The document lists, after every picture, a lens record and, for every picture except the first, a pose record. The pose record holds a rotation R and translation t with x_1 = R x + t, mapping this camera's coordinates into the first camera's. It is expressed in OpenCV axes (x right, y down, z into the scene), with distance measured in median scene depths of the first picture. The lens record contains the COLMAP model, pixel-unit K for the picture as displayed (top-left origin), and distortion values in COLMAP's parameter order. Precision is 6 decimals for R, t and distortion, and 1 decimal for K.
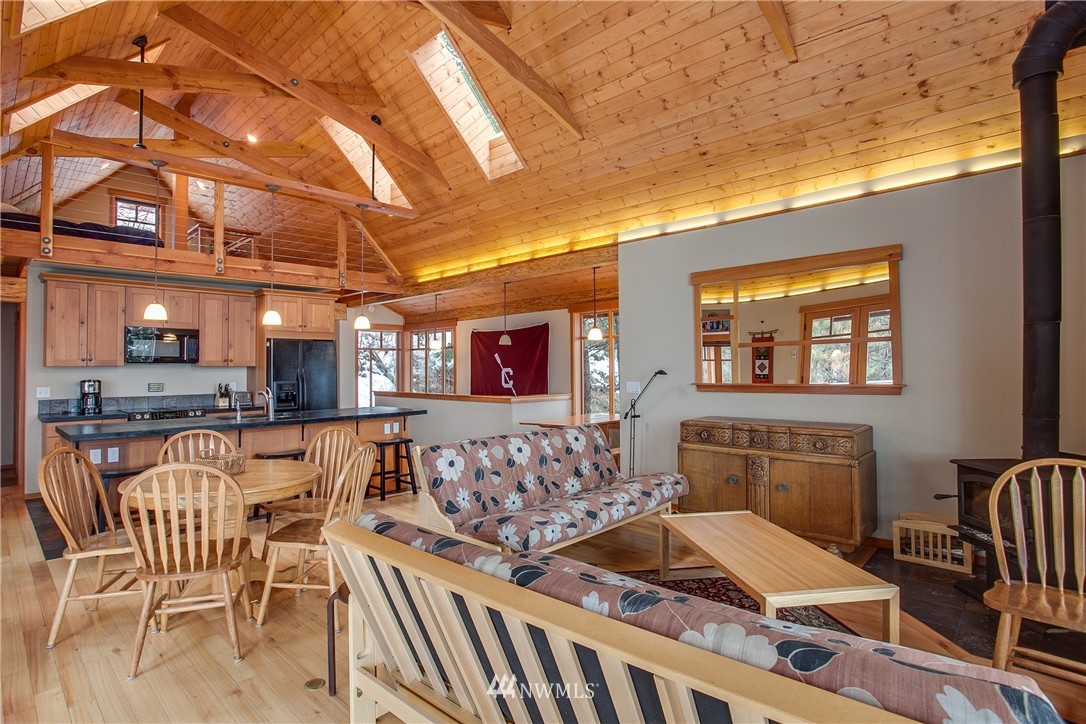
lens RADIAL K [[550.1, 0, 534.7], [0, 550.1, 357.1], [0, 0, 1]] dist [-0.071235, 0.035278]
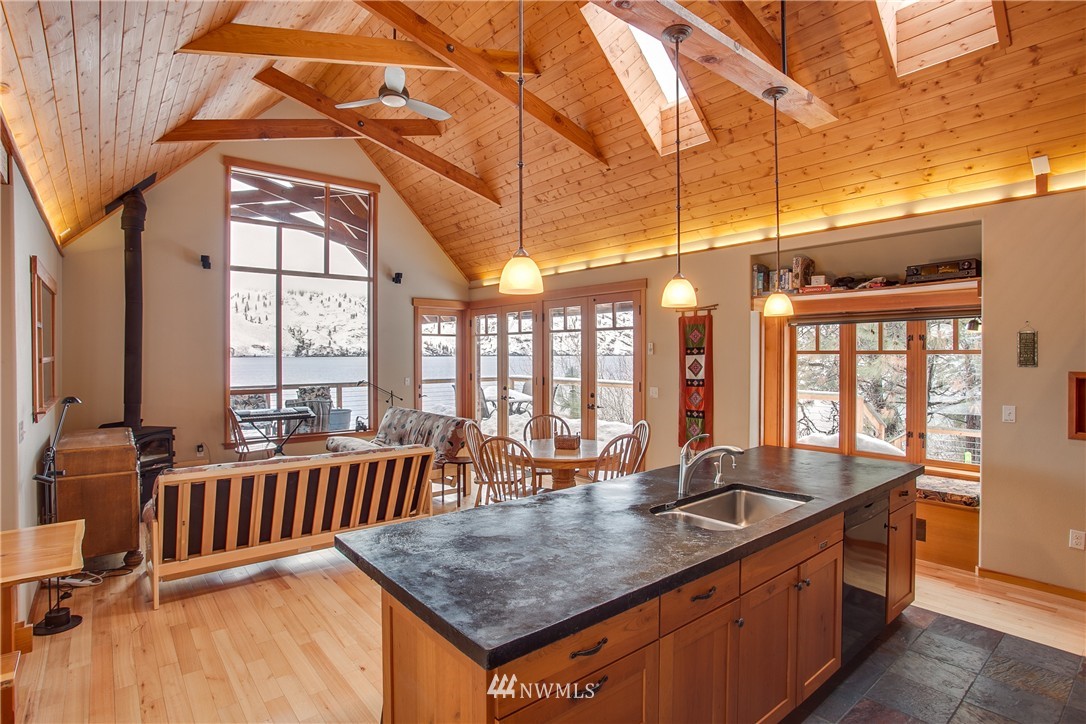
lens RADIAL K [[550.1, 0, 534.7], [0, 550.1, 357.1], [0, 0, 1]] dist [-0.071235, 0.035278]
pose [[-0.991496, 0.011042, 0.129667, -0.345272], [0.008942, 0.999819, -0.016771, -0.004297], [-0.129829, -0.015469, -0.991416, 1.257240]]
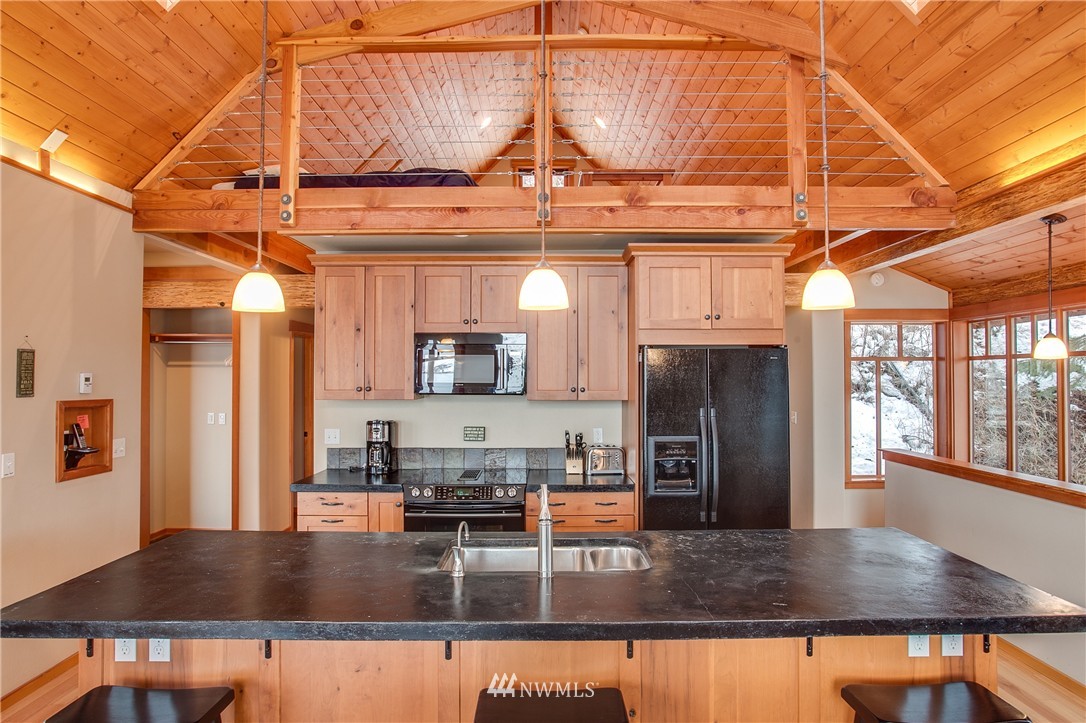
lens RADIAL K [[619.6, 0, 545.2], [0, 619.6, 363.1], [0, 0, 1]] dist [-0.070992, 0.049504]
pose [[0.692892, -0.007495, -0.721002, -0.164786], [0.010099, 0.999949, -0.000689, -0.020961], [0.720970, -0.006804, 0.692933, 0.601300]]
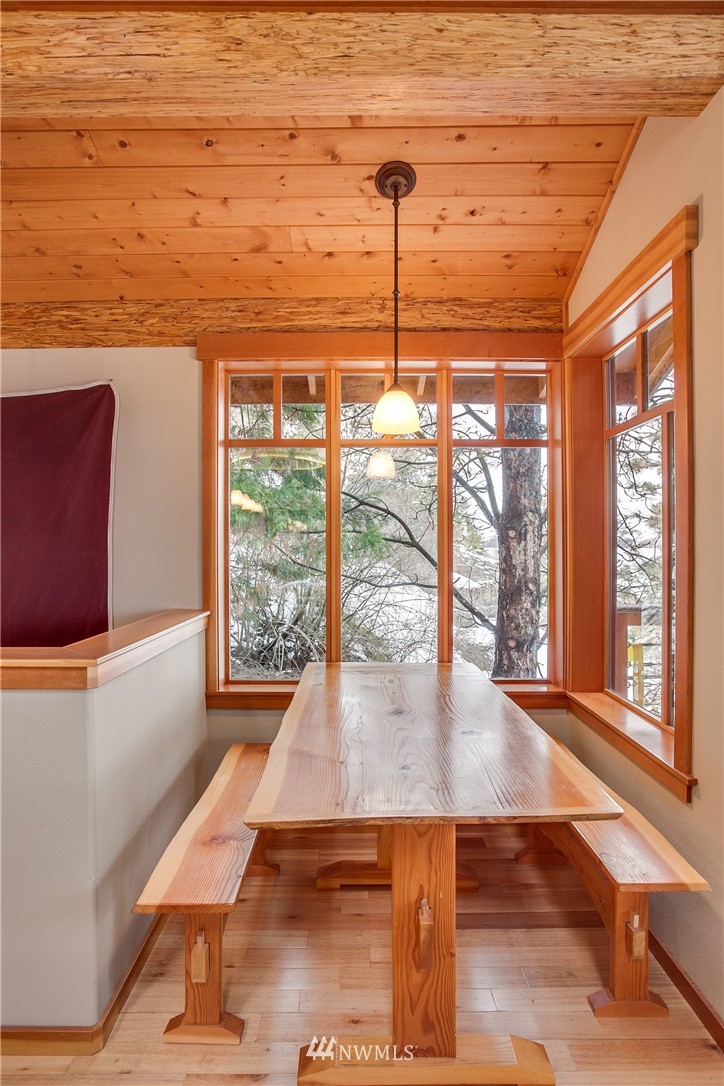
lens RADIAL K [[601.0, 0, 362.0], [0, 601.0, 543.0], [0, 0, 1]] dist [-0.061288, 0.035393]
pose [[0.716405, 0.011589, 0.697589, -0.131742], [-0.019877, 0.999795, 0.003803, 0.028541], [-0.697402, -0.016590, 0.716488, 0.816301]]
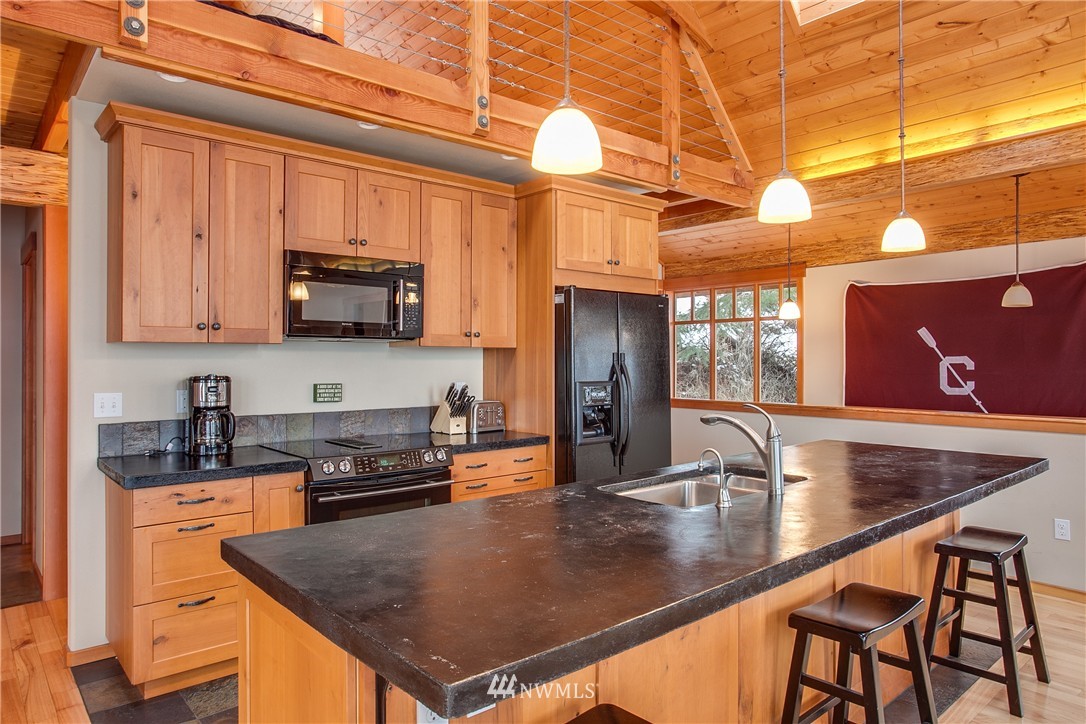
lens RADIAL K [[685.7, 0, 533.7], [0, 685.7, 356.1], [0, 0, 1]] dist [-0.048974, 0.044573]
pose [[0.995019, 0.007073, -0.099437, -0.495453], [-0.005458, 0.999849, 0.016501, 0.015945], [0.099538, -0.015876, 0.994907, 0.462694]]
